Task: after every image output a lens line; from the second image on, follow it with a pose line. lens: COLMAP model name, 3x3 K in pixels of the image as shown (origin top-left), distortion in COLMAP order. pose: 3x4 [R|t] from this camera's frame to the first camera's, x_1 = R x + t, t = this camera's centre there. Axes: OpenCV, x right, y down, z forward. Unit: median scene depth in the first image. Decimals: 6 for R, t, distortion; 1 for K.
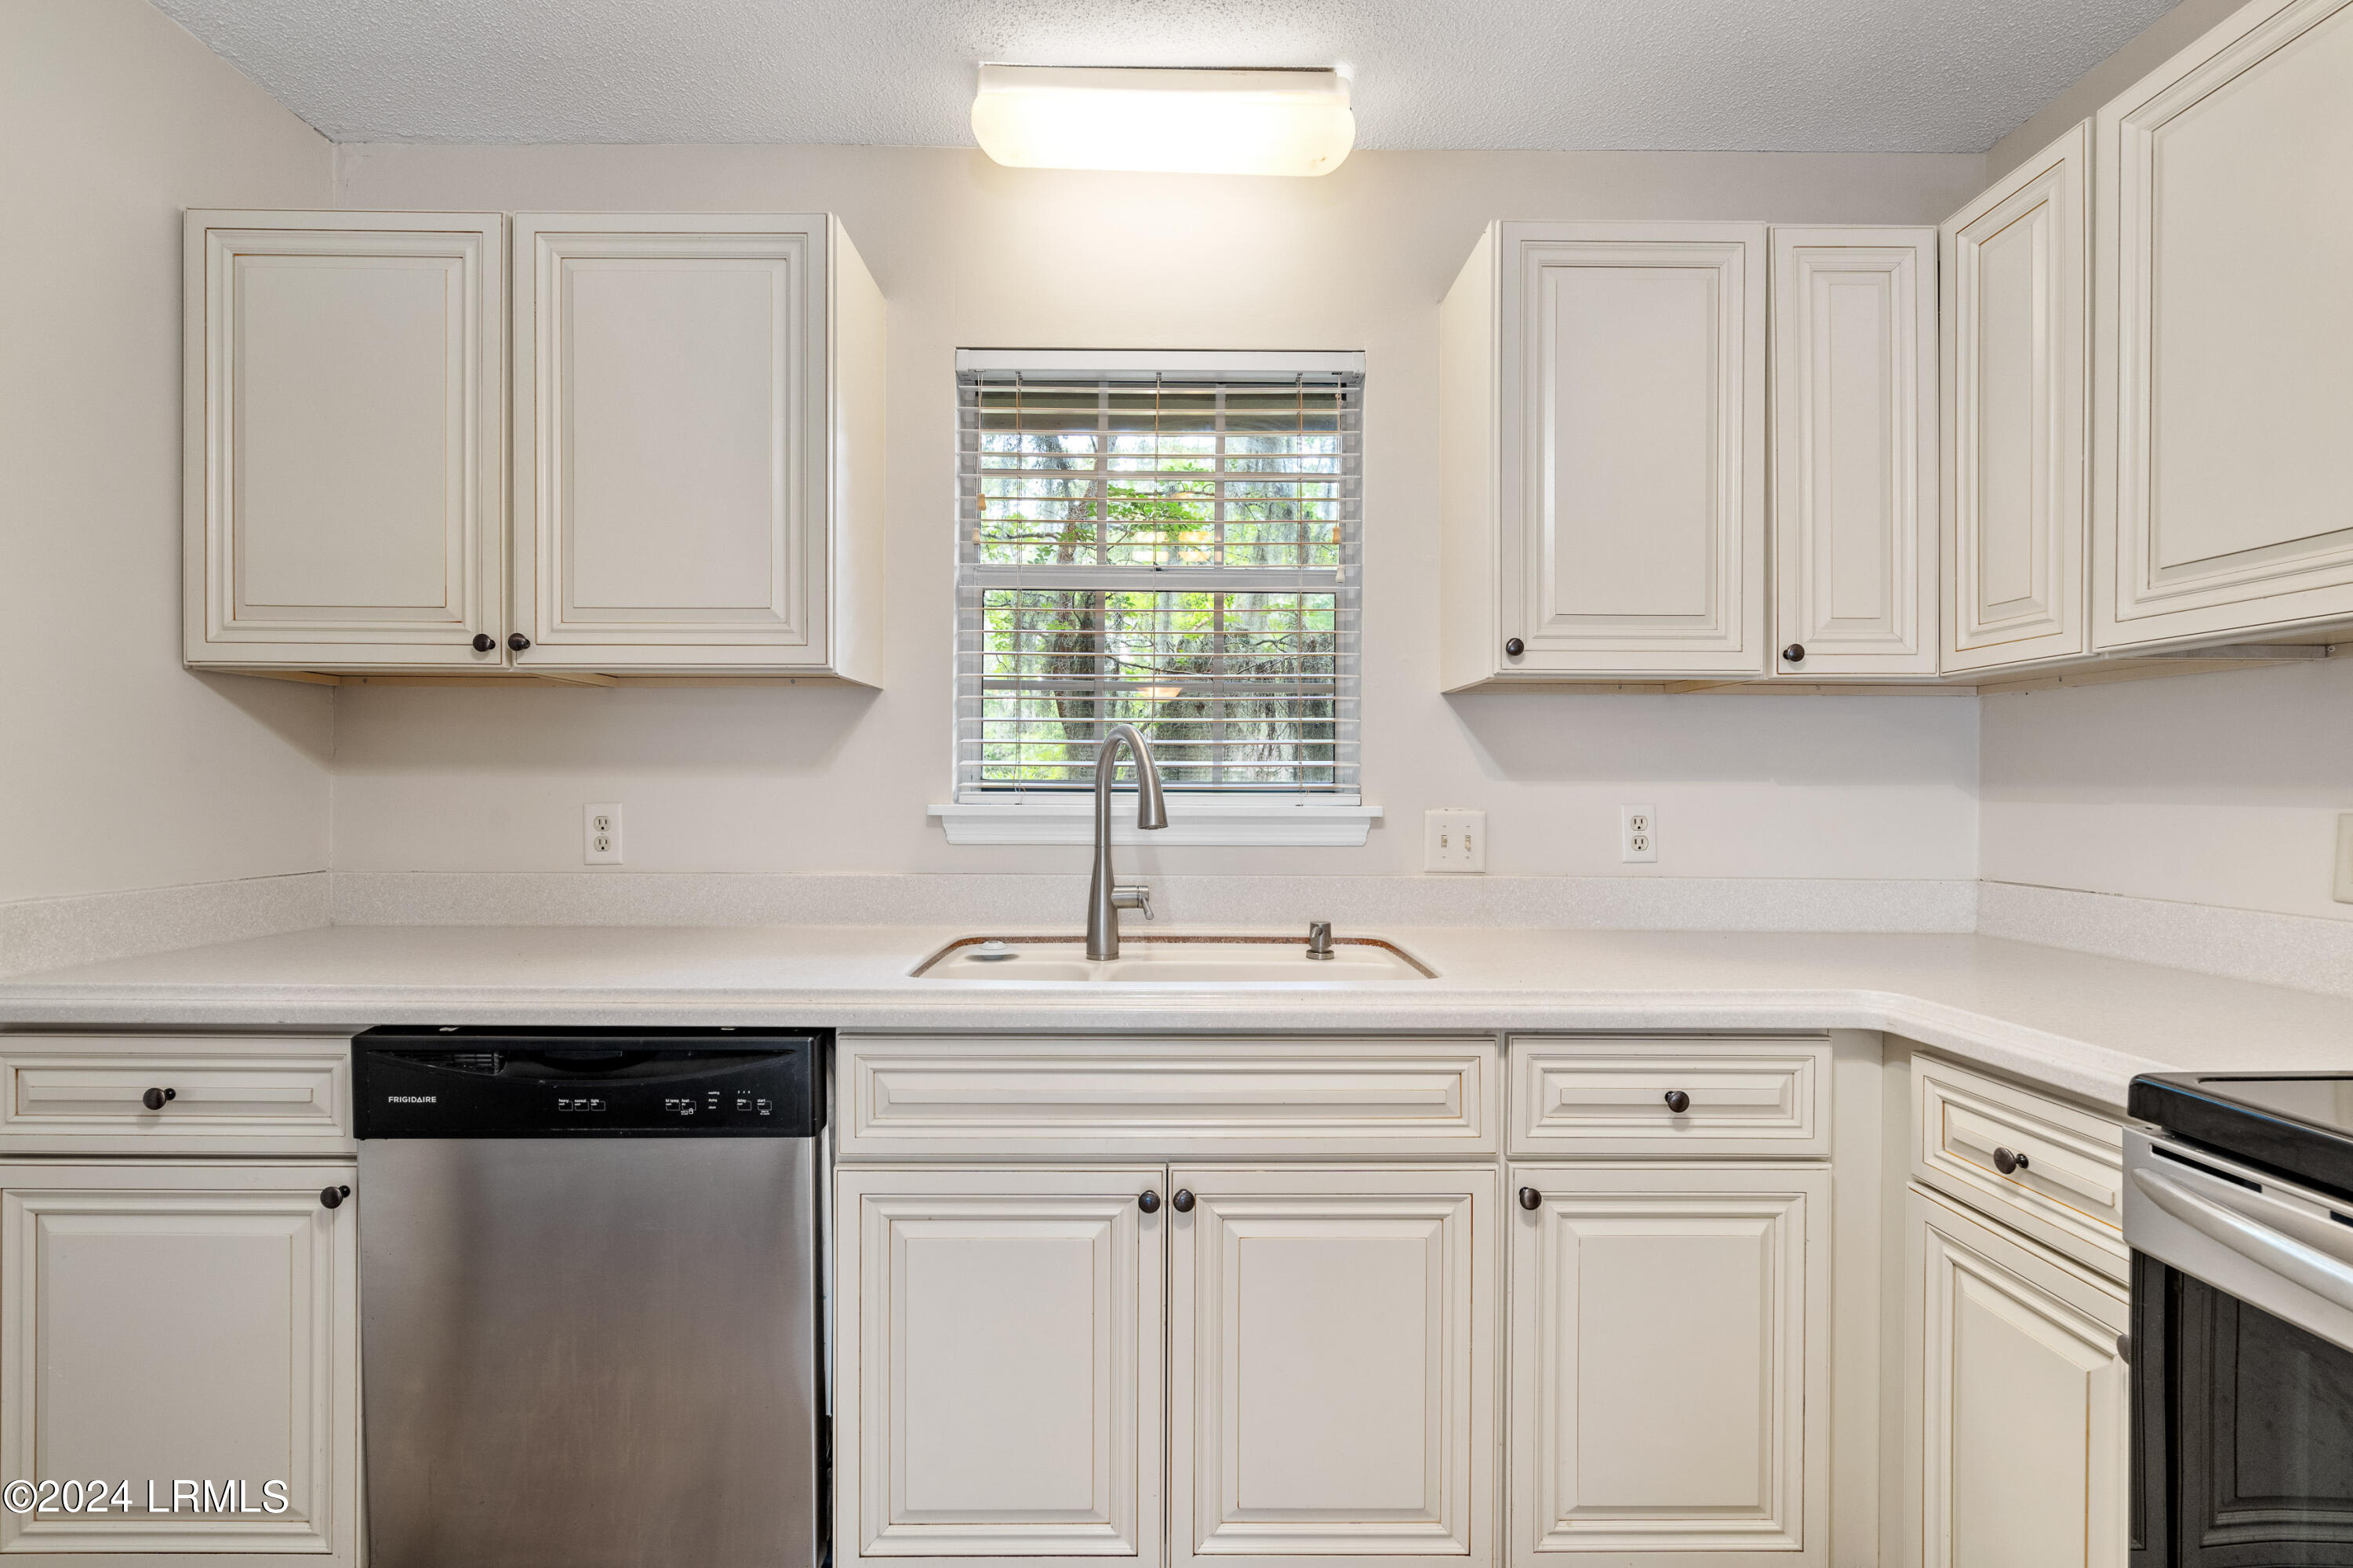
lens RADIAL K [[1065.1, 0, 1164.0], [0, 1065.1, 788.6], [0, 0, 1]] dist [-0.004539, 0.003946]
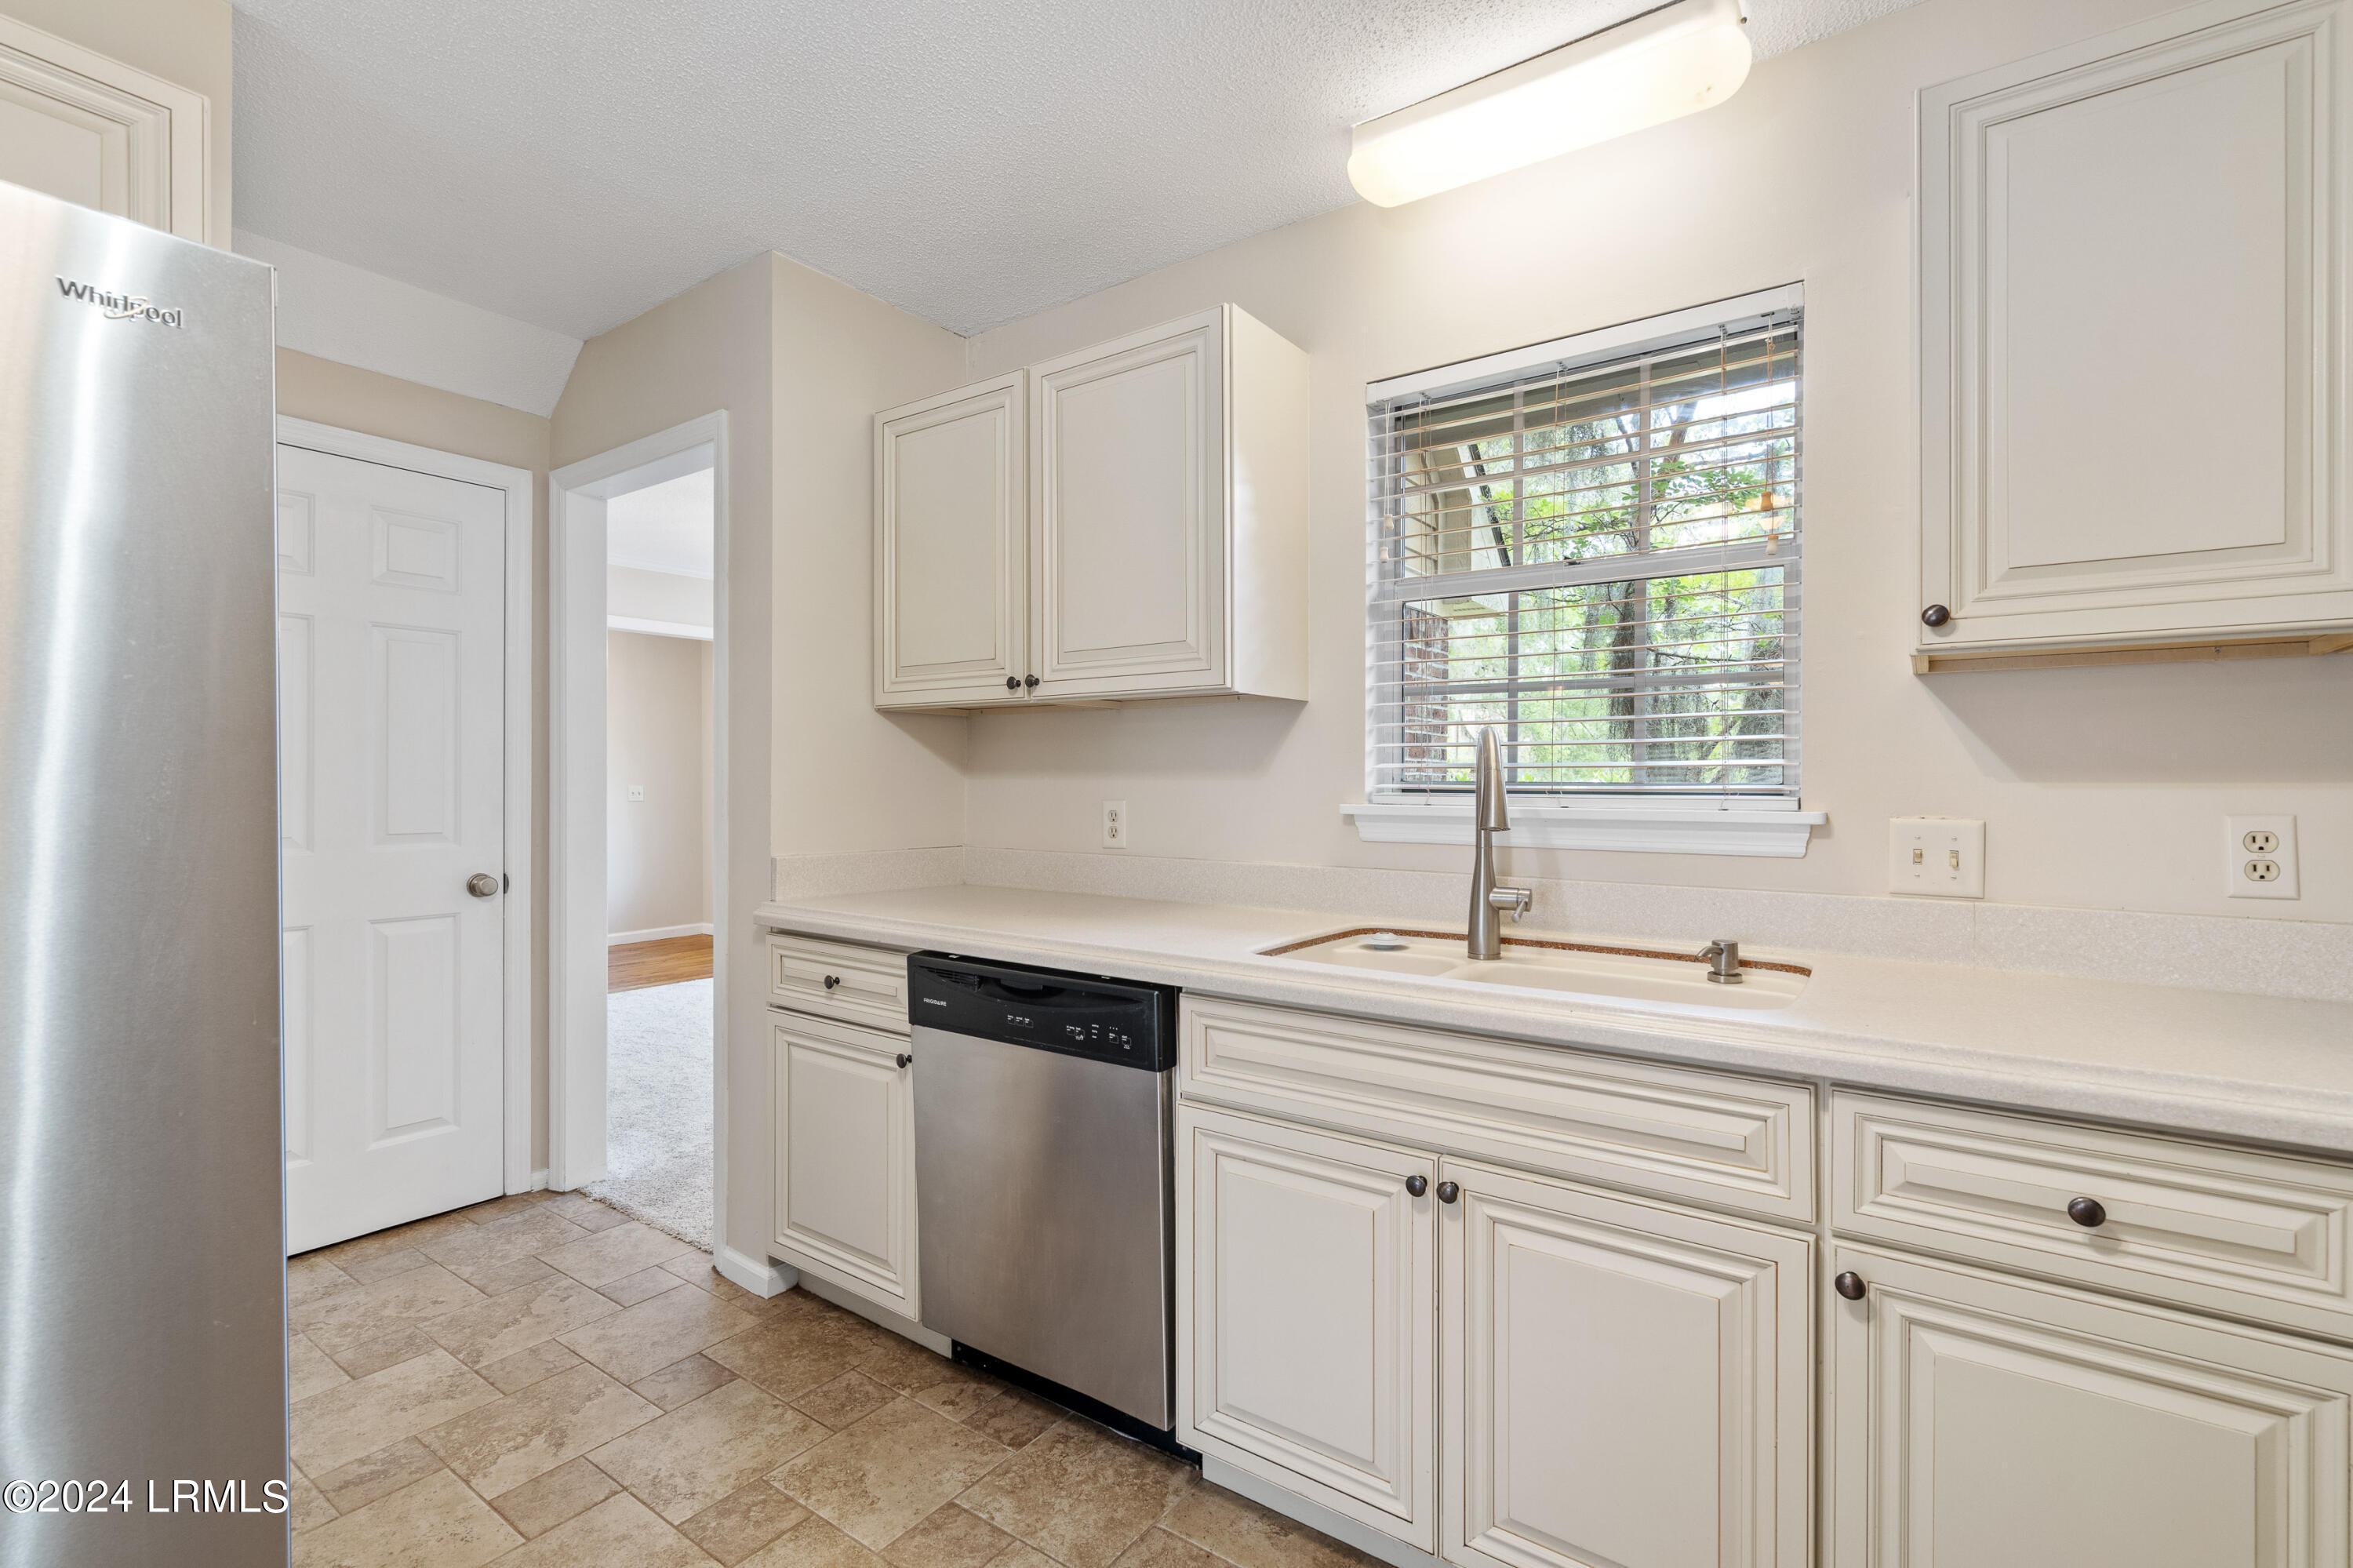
lens RADIAL K [[1065.1, 0, 1171.2], [0, 1065.1, 786.0], [0, 0, 1]] dist [-0.004539, 0.003946]
pose [[0.805440, 0.001028, -0.592677, 0.339510], [-0.002552, 0.999995, -0.001734, -0.001897], [0.592672, 0.002909, 0.805438, 0.011757]]
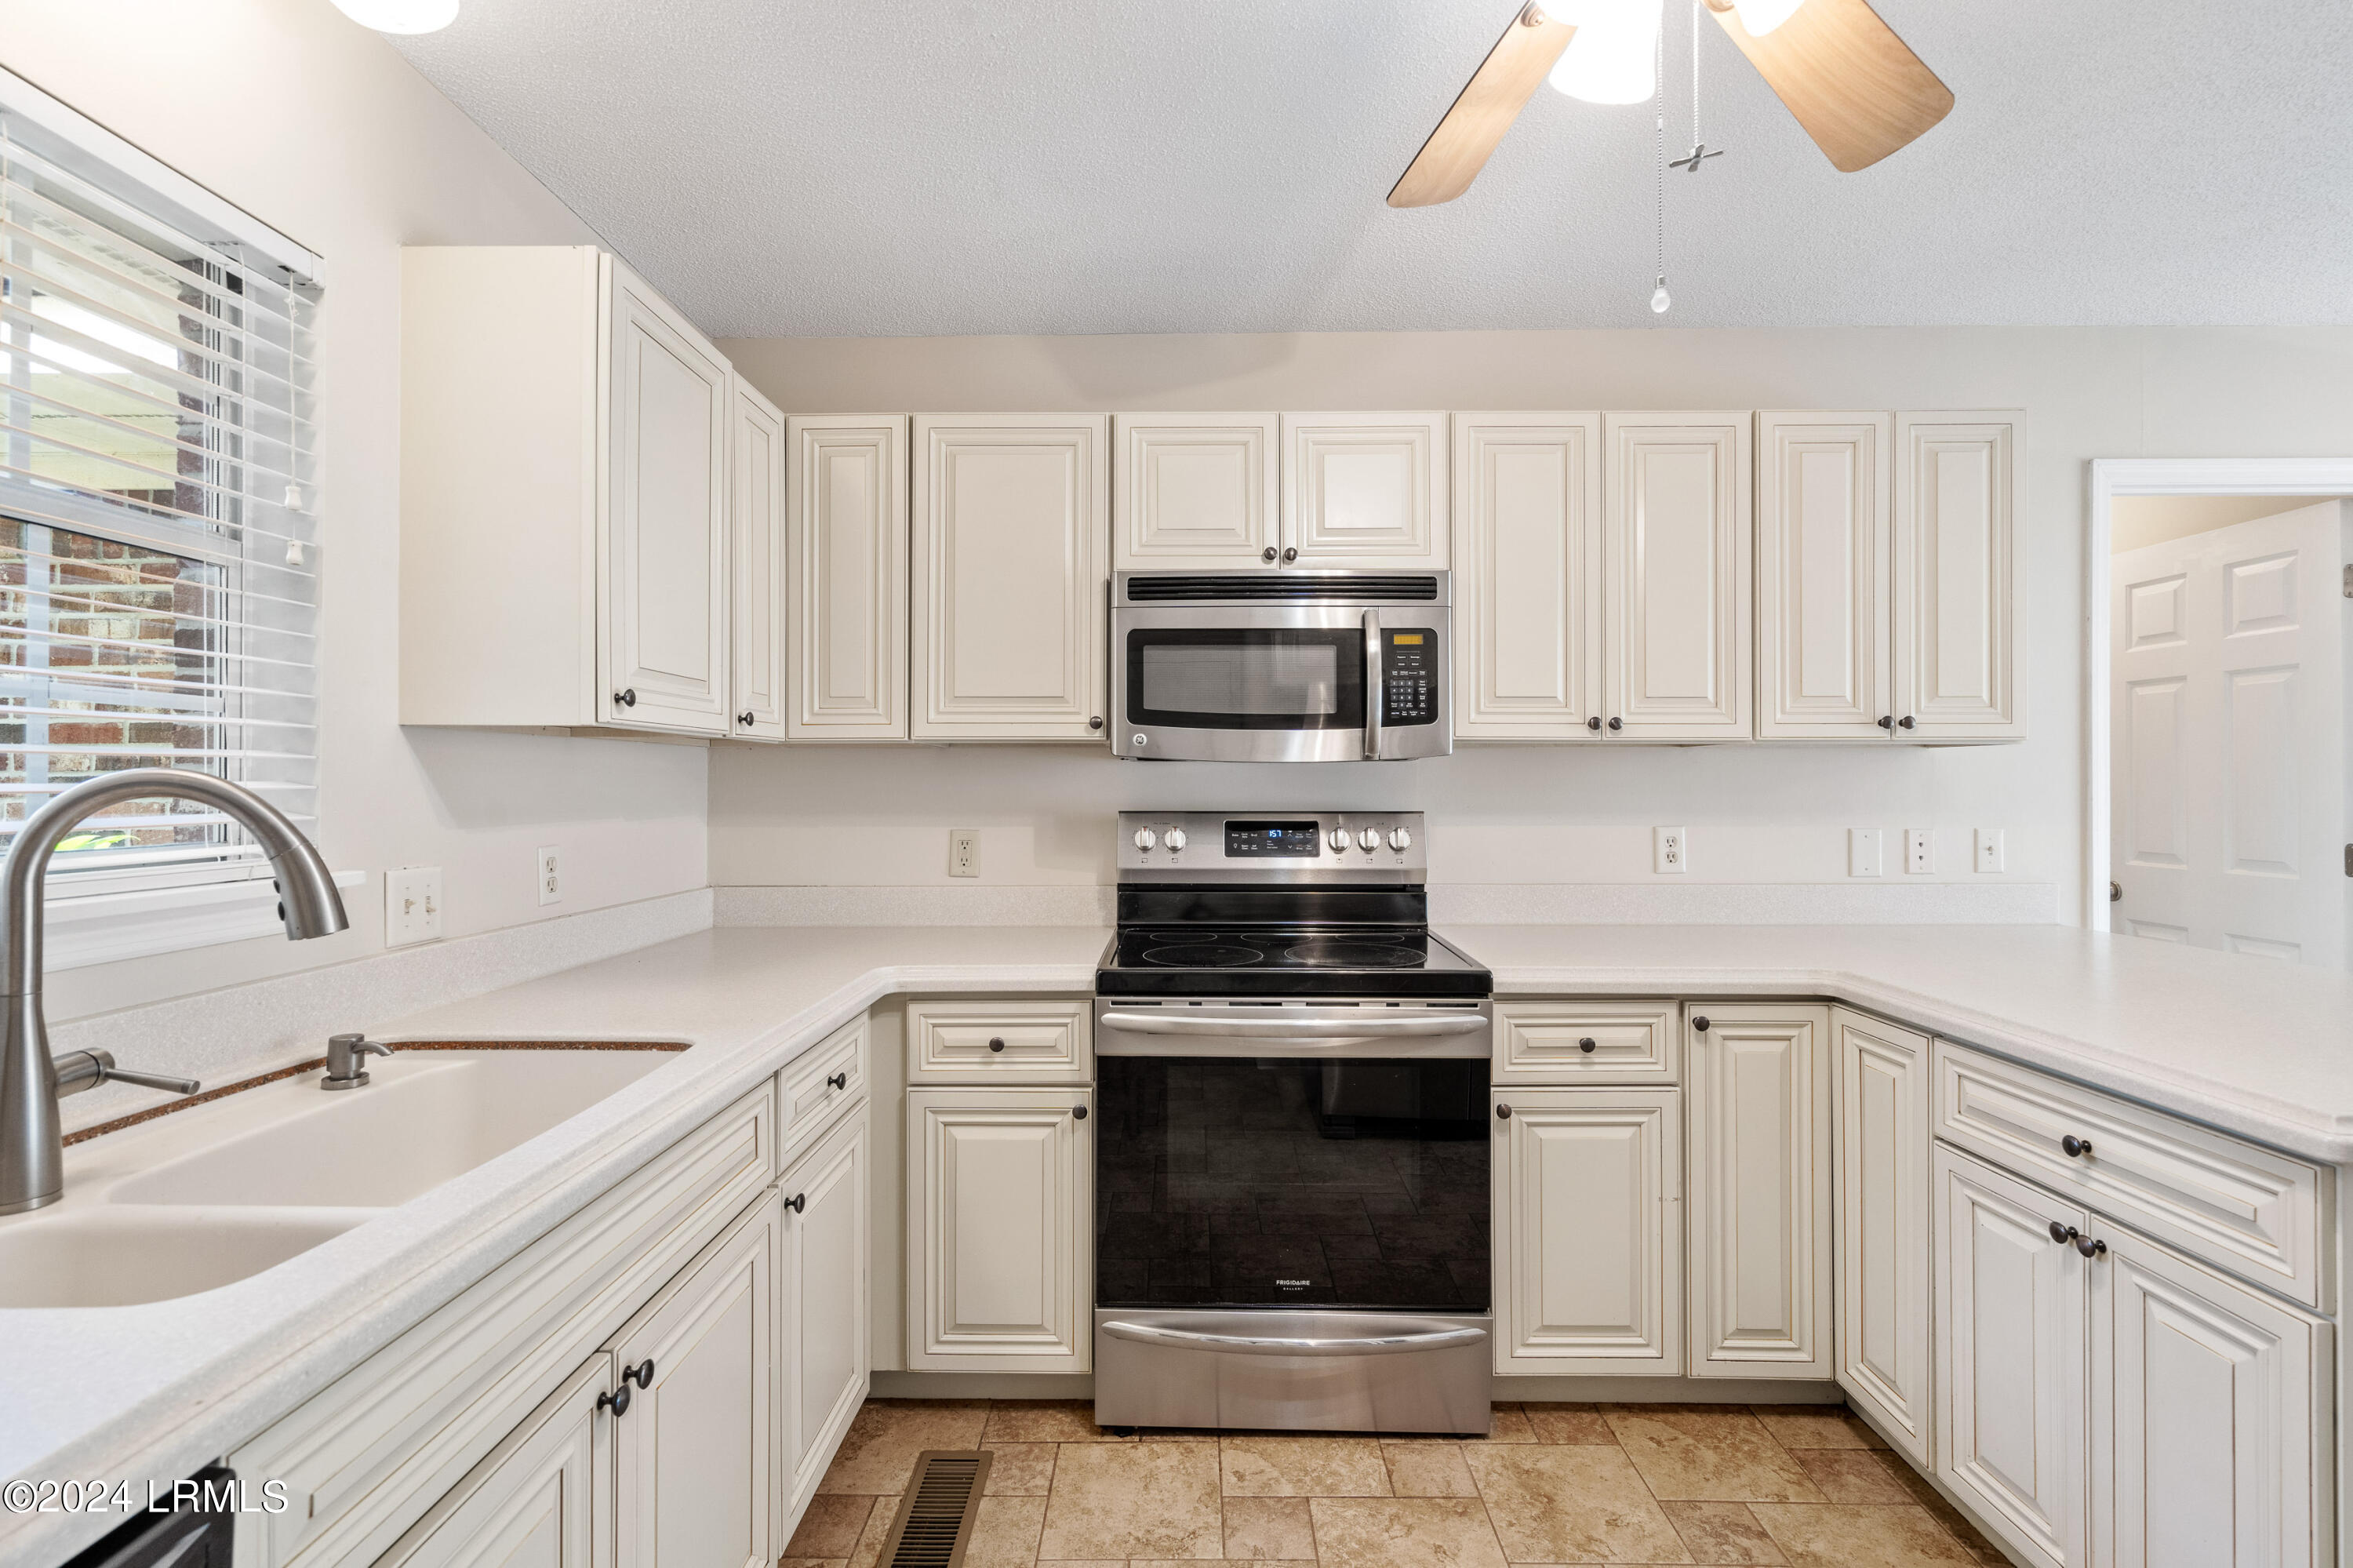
lens RADIAL K [[1065.1, 0, 1173.0], [0, 1065.1, 776.3], [0, 0, 1]] dist [-0.004539, 0.003946]
pose [[0.033677, 0.001493, 0.999432, -0.635631], [0.005154, 0.999985, -0.001668, -0.054744], [-0.999419, 0.005207, 0.033669, 0.457814]]
